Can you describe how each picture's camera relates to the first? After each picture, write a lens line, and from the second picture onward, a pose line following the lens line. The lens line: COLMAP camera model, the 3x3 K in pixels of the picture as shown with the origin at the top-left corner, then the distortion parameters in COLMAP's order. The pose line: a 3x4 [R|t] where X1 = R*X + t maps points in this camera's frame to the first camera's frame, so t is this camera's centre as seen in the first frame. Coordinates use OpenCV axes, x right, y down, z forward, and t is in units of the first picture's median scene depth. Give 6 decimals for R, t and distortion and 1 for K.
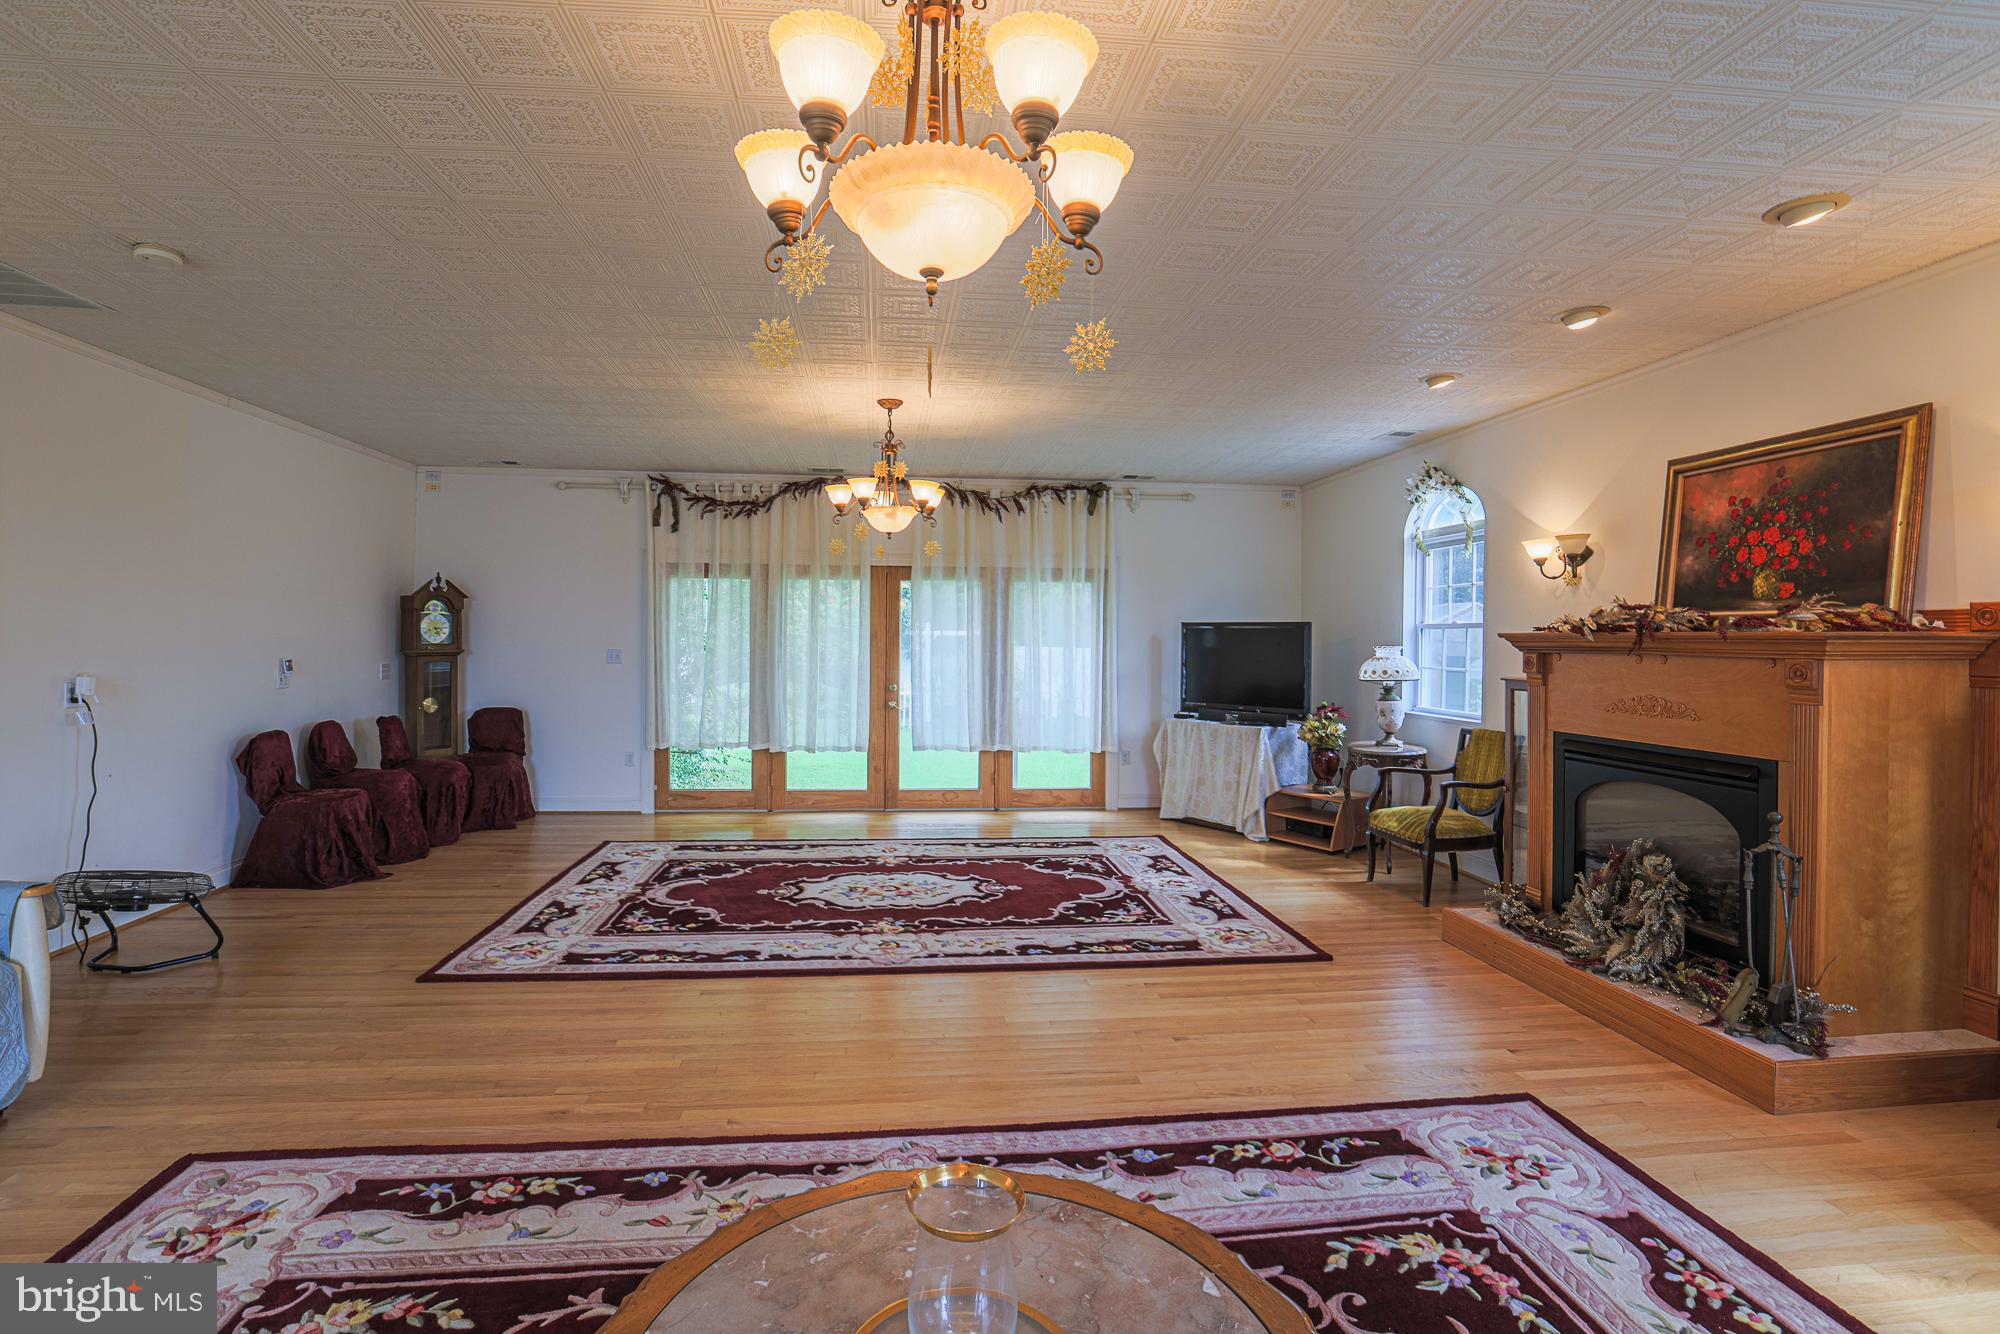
lens RADIAL K [[931.4, 0, 990.8], [0, 931.4, 655.7], [0, 0, 1]] dist [-0.074666, 0.021713]
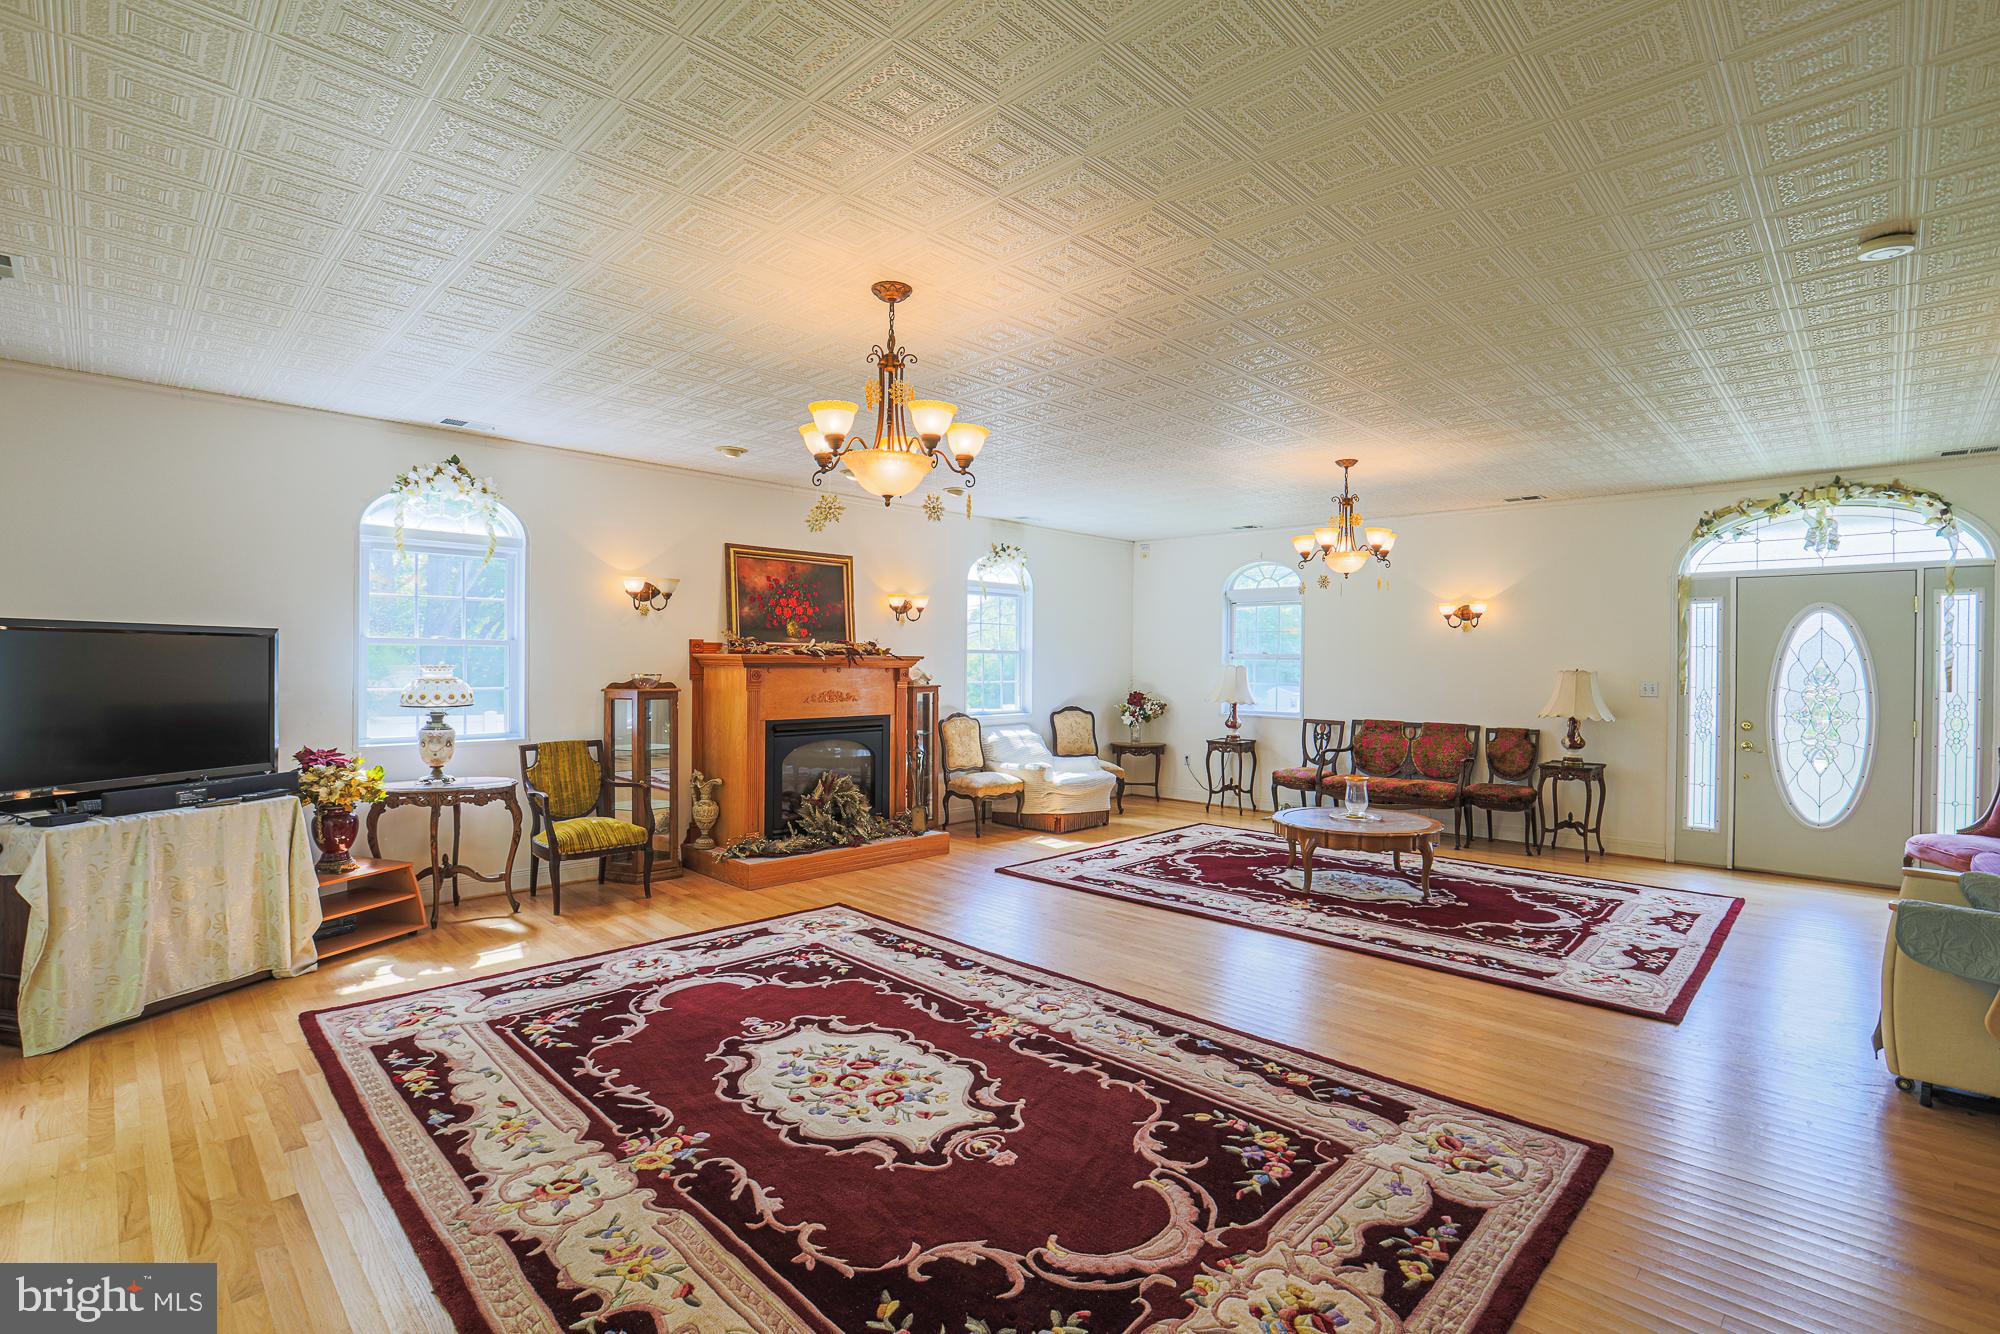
lens RADIAL K [[923.8, 0, 1001.7], [0, 923.8, 652.6], [0, 0, 1]] dist [-0.071258, 0.032899]
pose [[-0.622265, -0.004643, 0.782793, -0.812950], [0.001225, 0.999975, 0.006906, -0.038442], [-0.782806, 0.005256, -0.622244, 1.667098]]
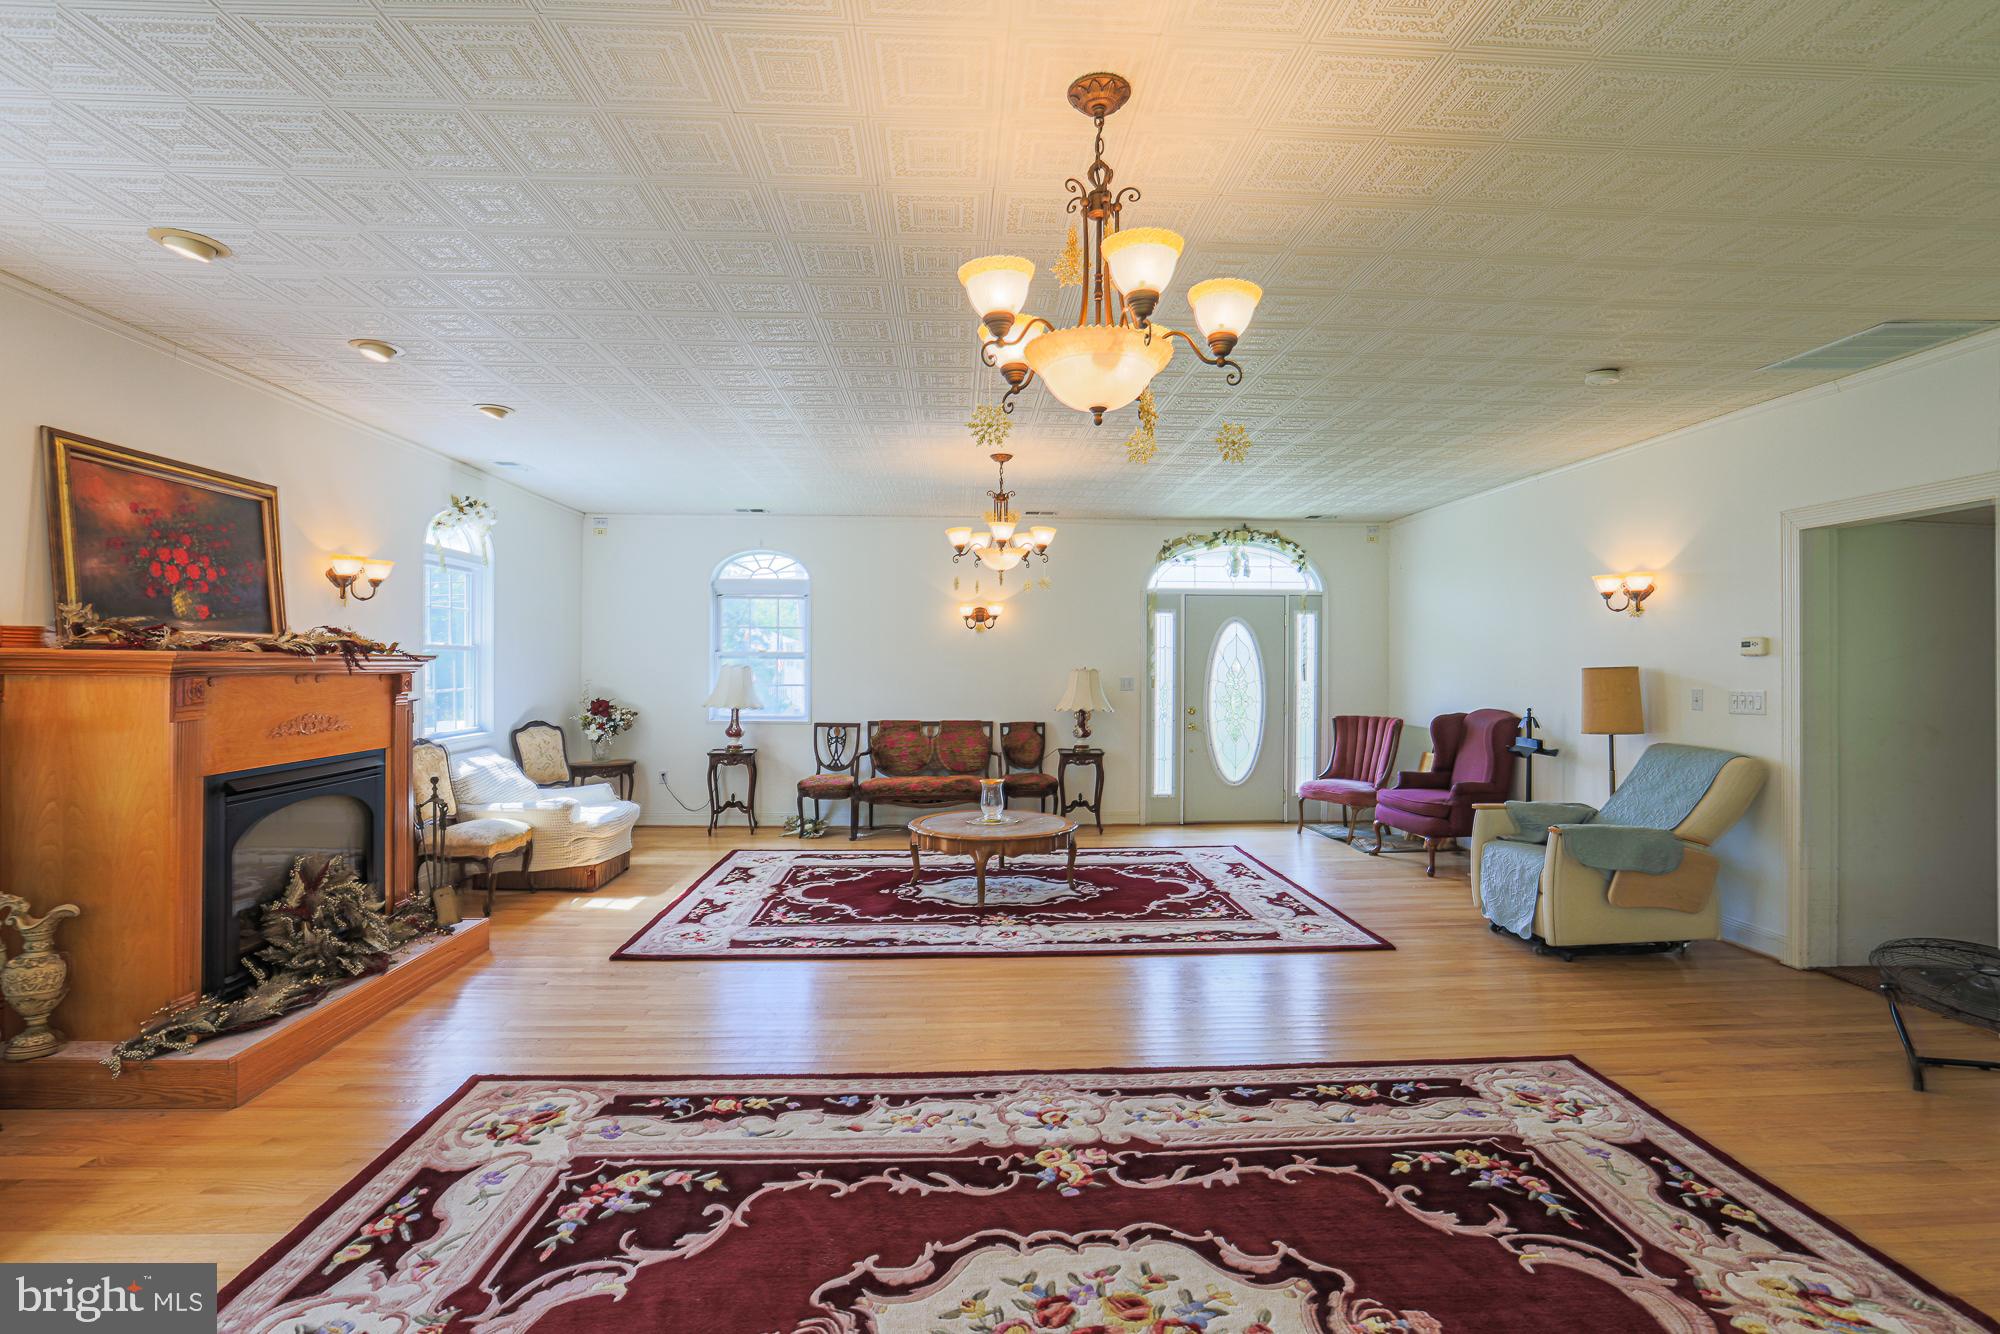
lens RADIAL K [[923.8, 0, 1001.7], [0, 923.8, 652.6], [0, 0, 1]] dist [-0.071258, 0.032899]
pose [[-0.997724, -0.009989, 0.066684, -0.119365], [-0.009633, 0.999938, 0.005657, -0.035657], [-0.066737, 0.005002, -0.997758, 1.757105]]
